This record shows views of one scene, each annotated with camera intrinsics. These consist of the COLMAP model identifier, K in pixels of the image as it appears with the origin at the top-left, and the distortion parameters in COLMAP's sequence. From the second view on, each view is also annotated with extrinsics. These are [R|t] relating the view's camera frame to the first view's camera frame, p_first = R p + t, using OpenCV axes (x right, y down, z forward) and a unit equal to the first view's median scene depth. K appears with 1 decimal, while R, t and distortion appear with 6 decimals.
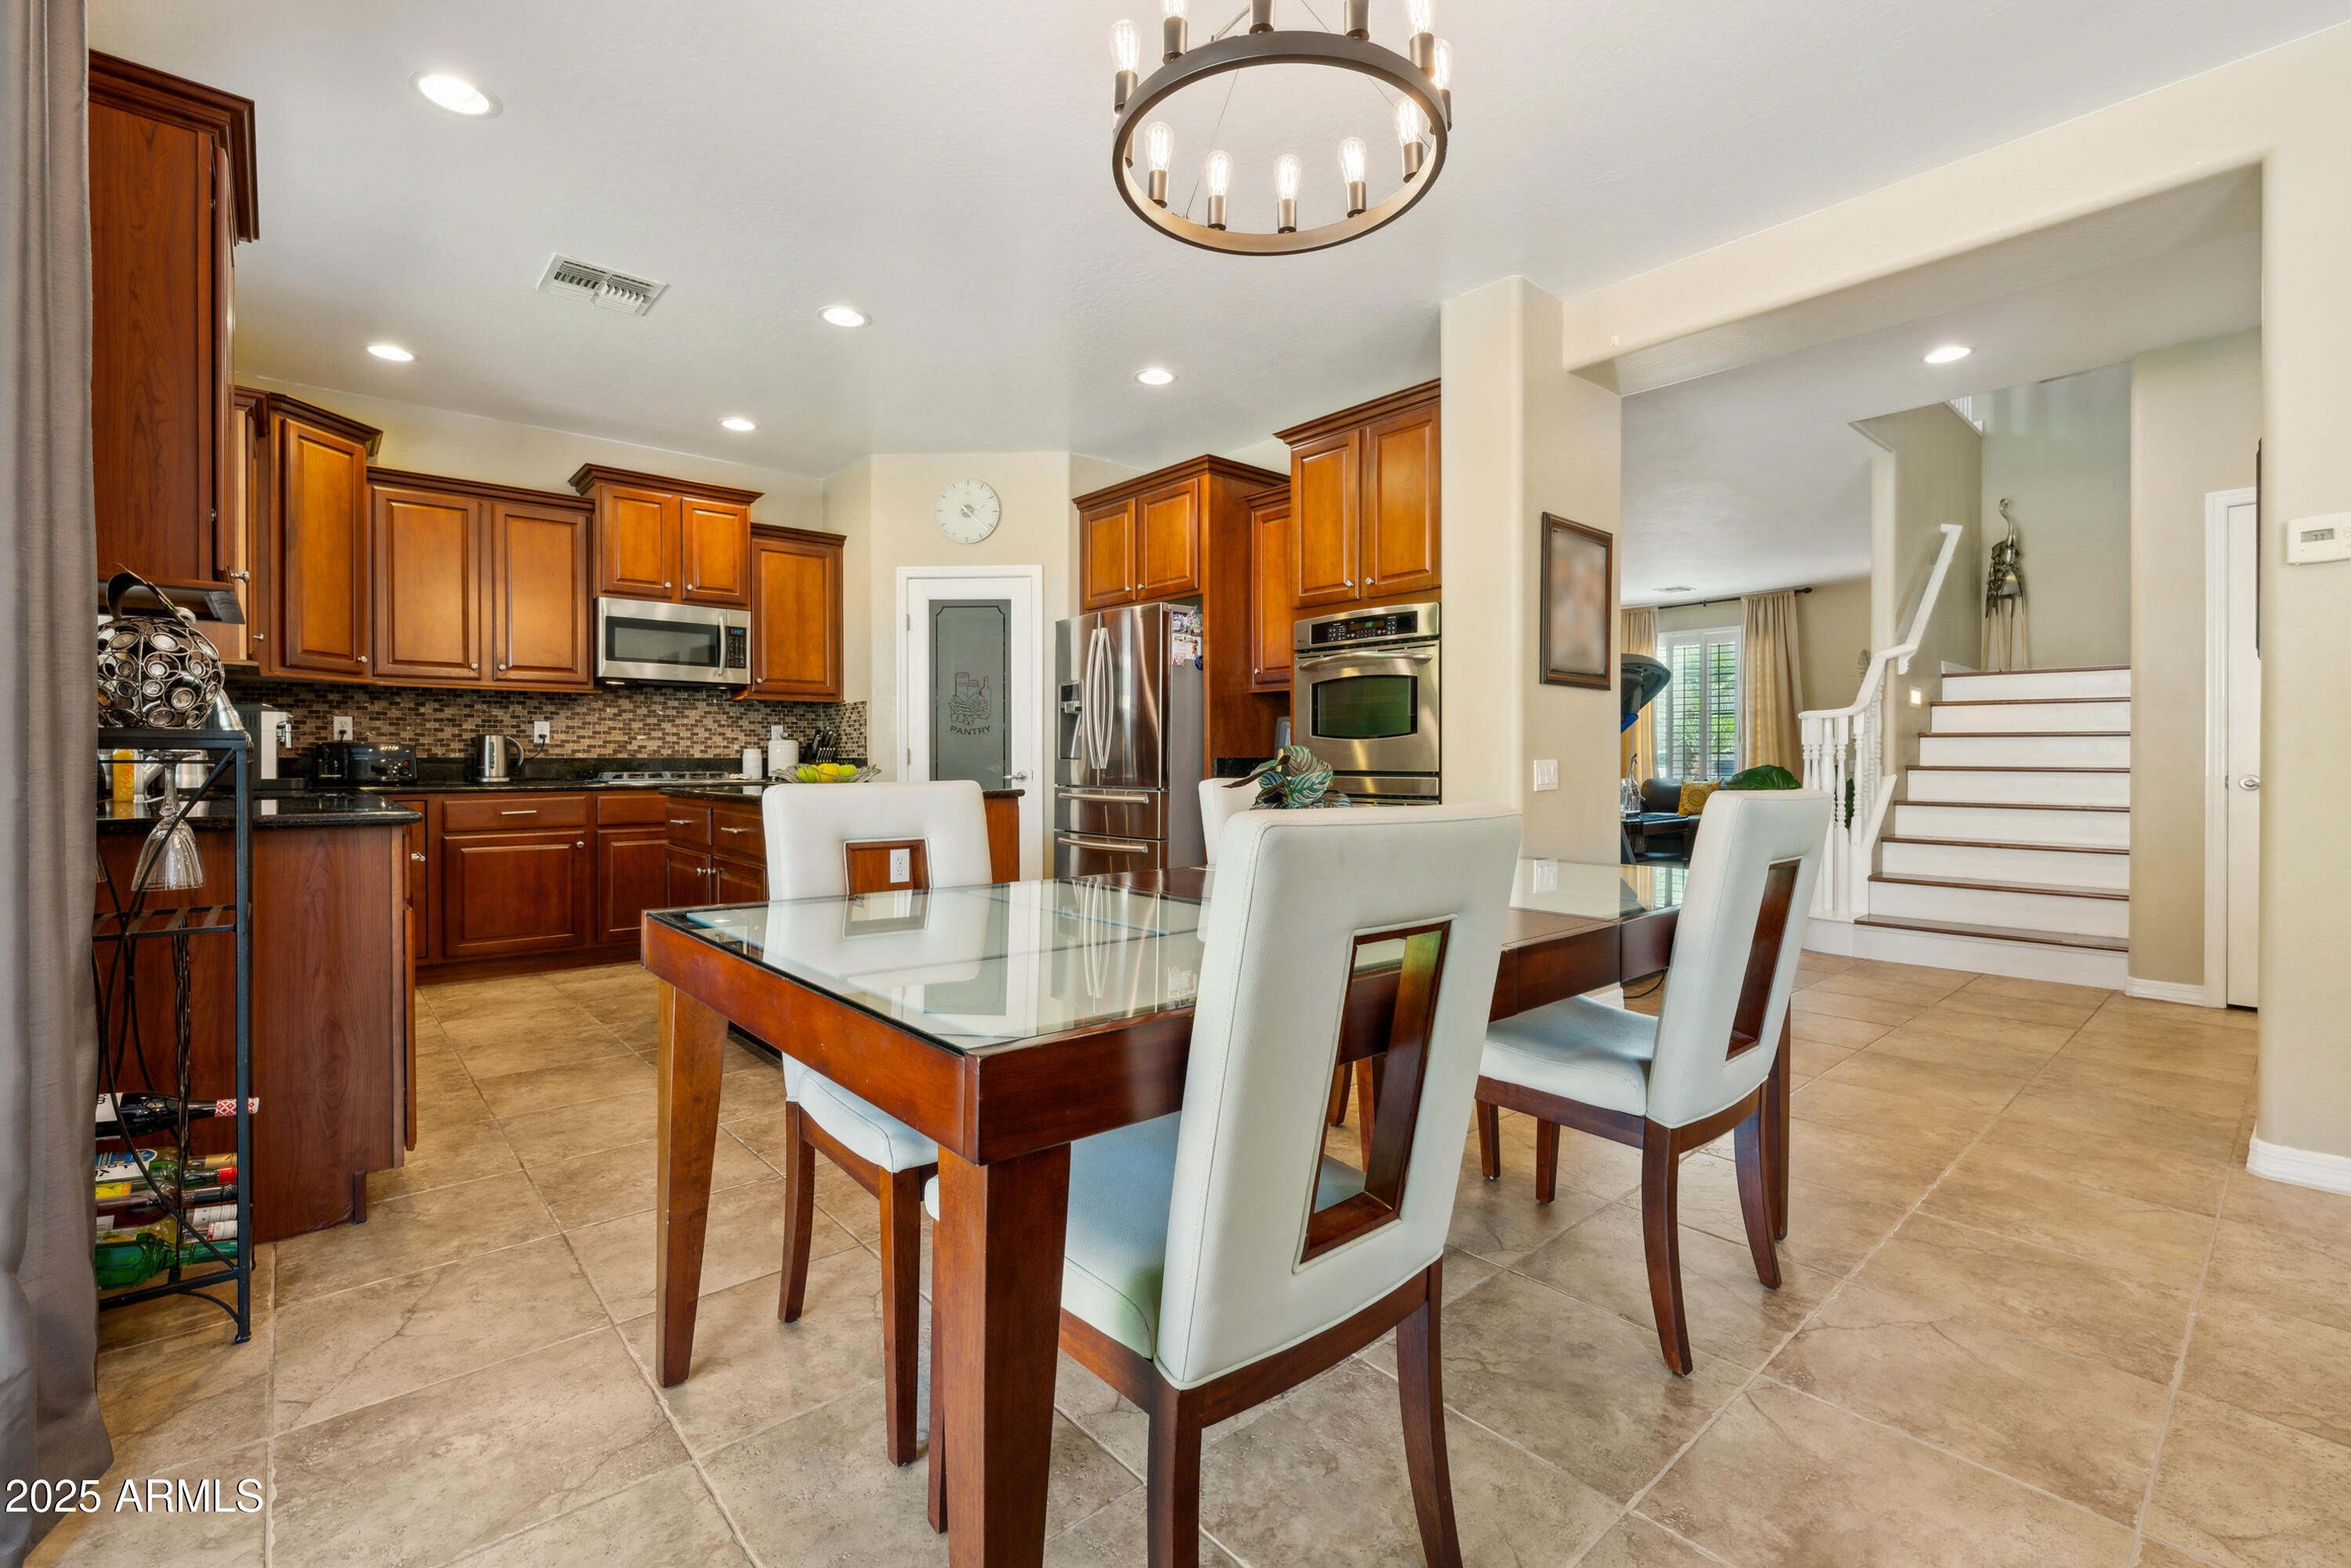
lens RADIAL K [[1017.3, 0, 1178.5], [0, 1017.3, 766.3], [0, 0, 1]] dist [-0.003081, -0.001044]
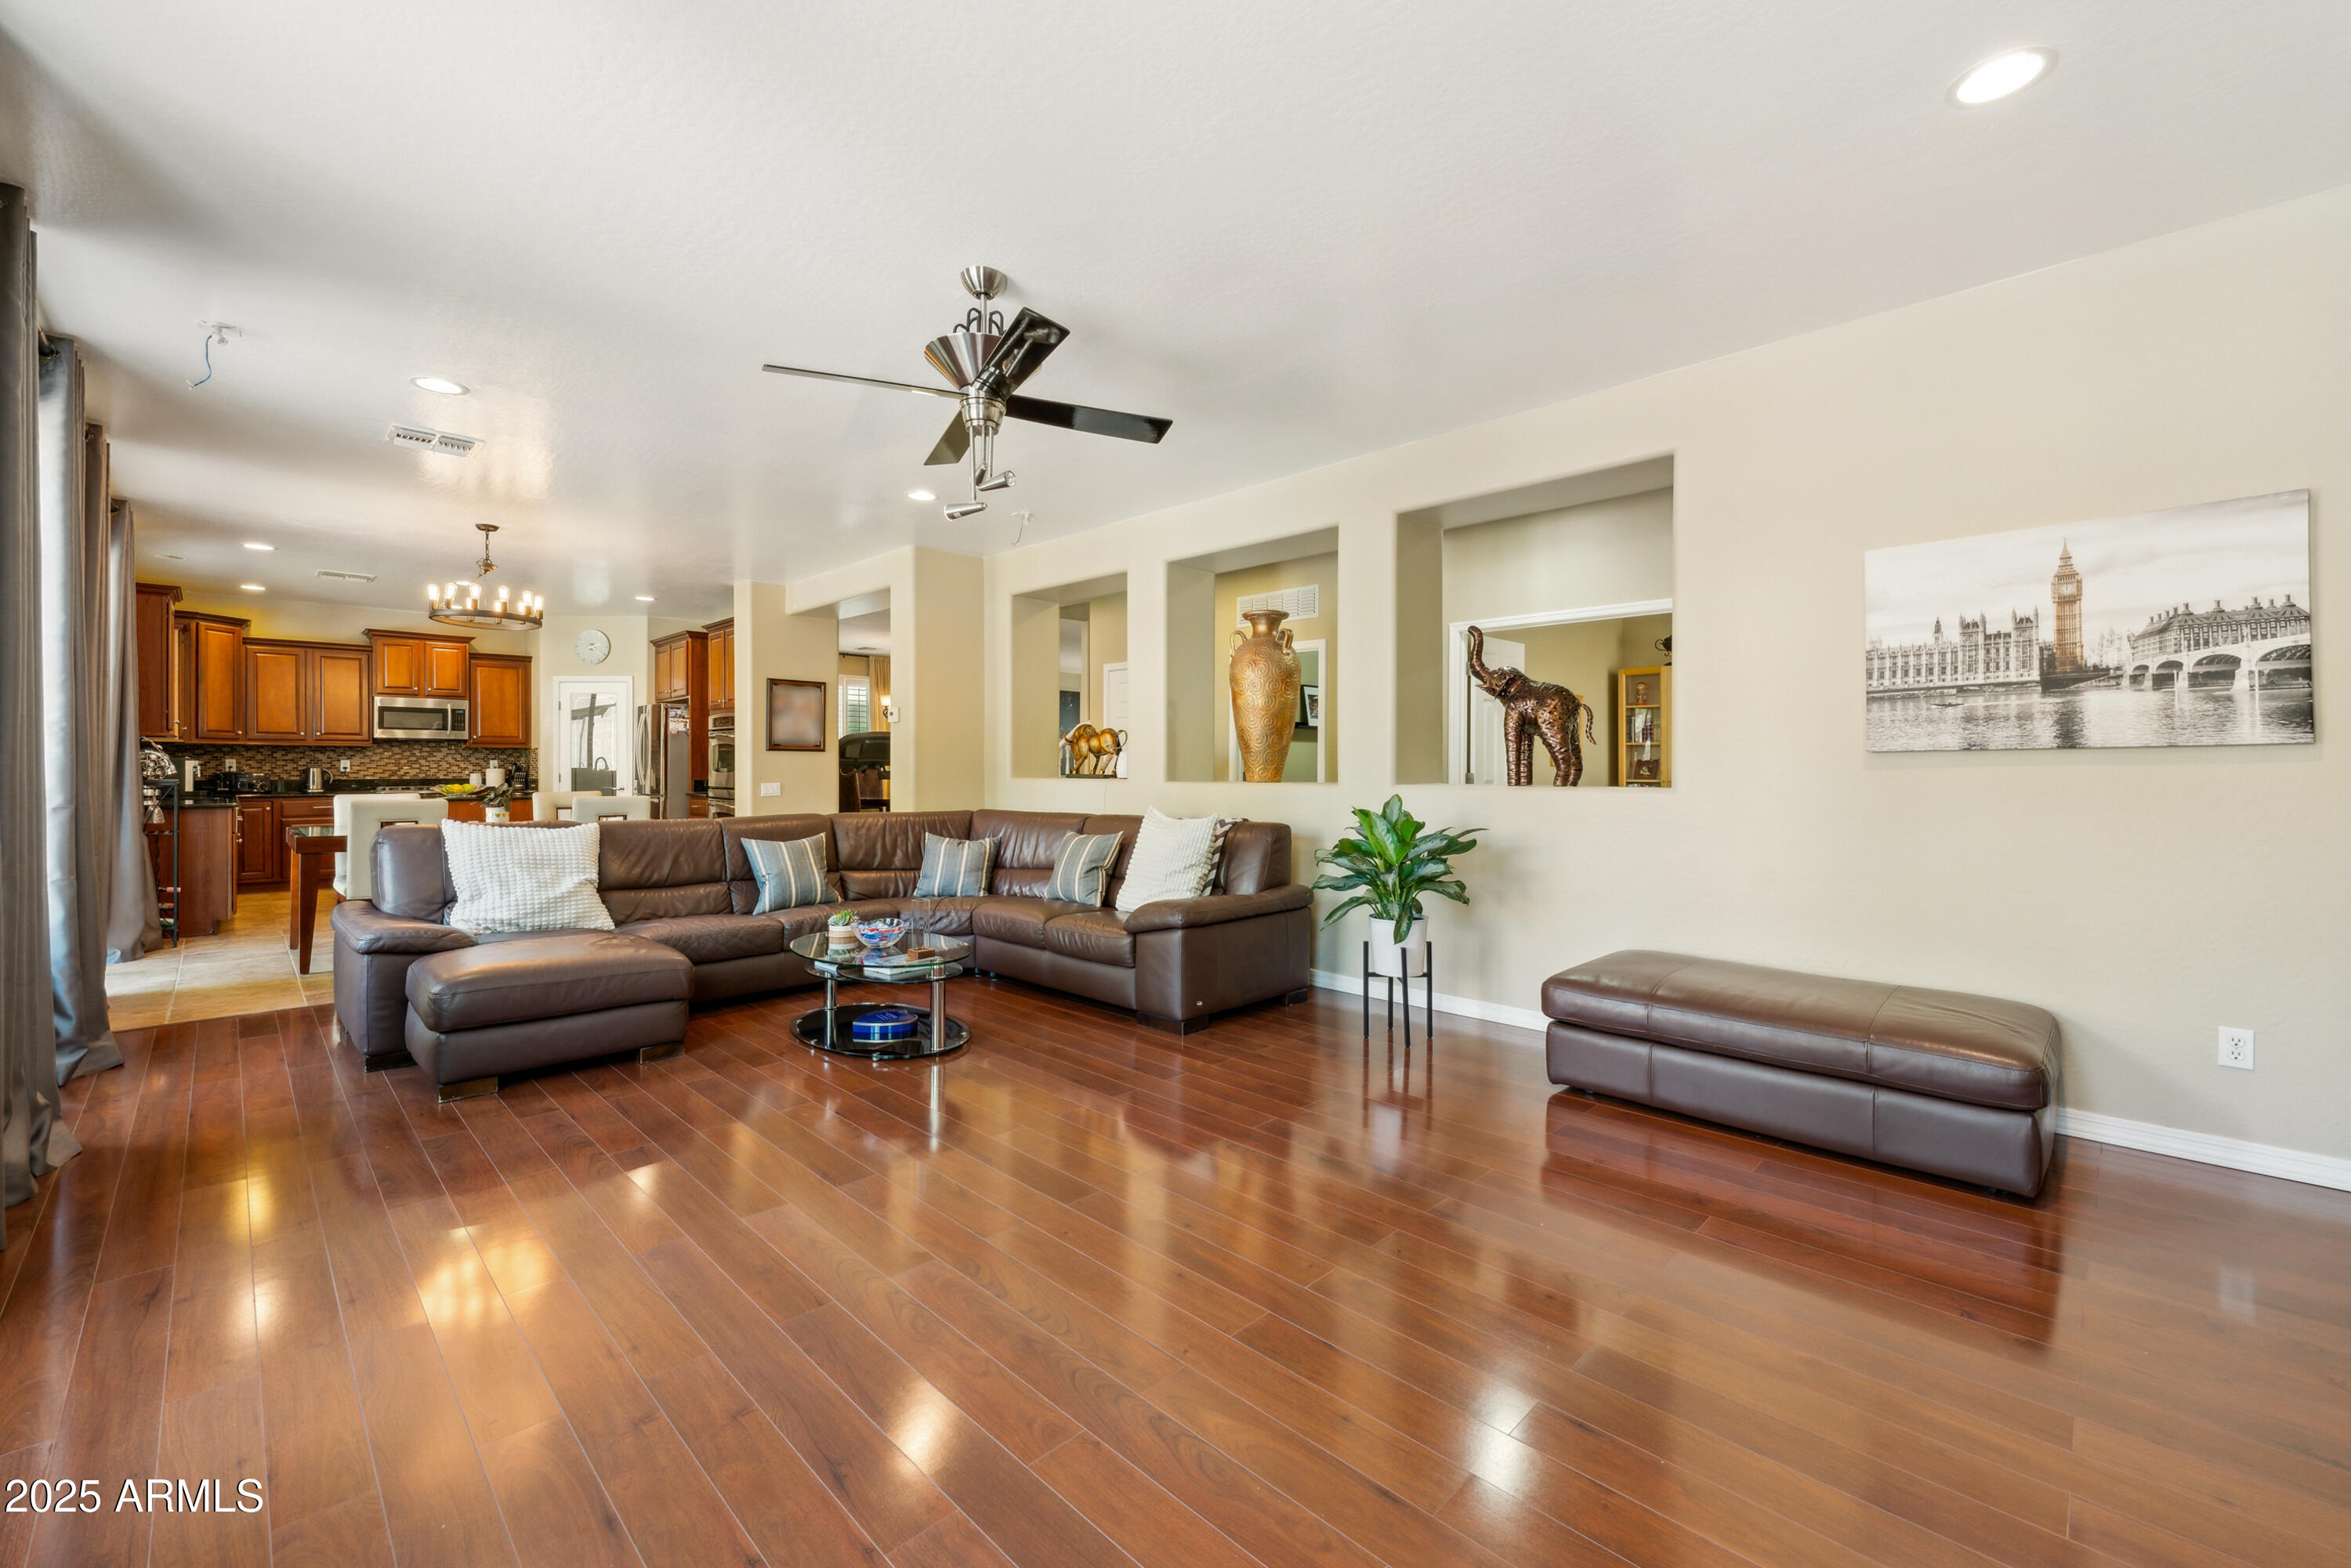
lens RADIAL K [[947.3, 0, 1176.8], [0, 947.3, 768.4], [0, 0, 1]] dist [-0.000321, 0.000357]
pose [[0.997726, 0.001293, 0.067384, 0.845528], [-0.000992, 0.999989, -0.004509, -0.022985], [-0.067389, 0.004432, 0.997717, -0.916626]]
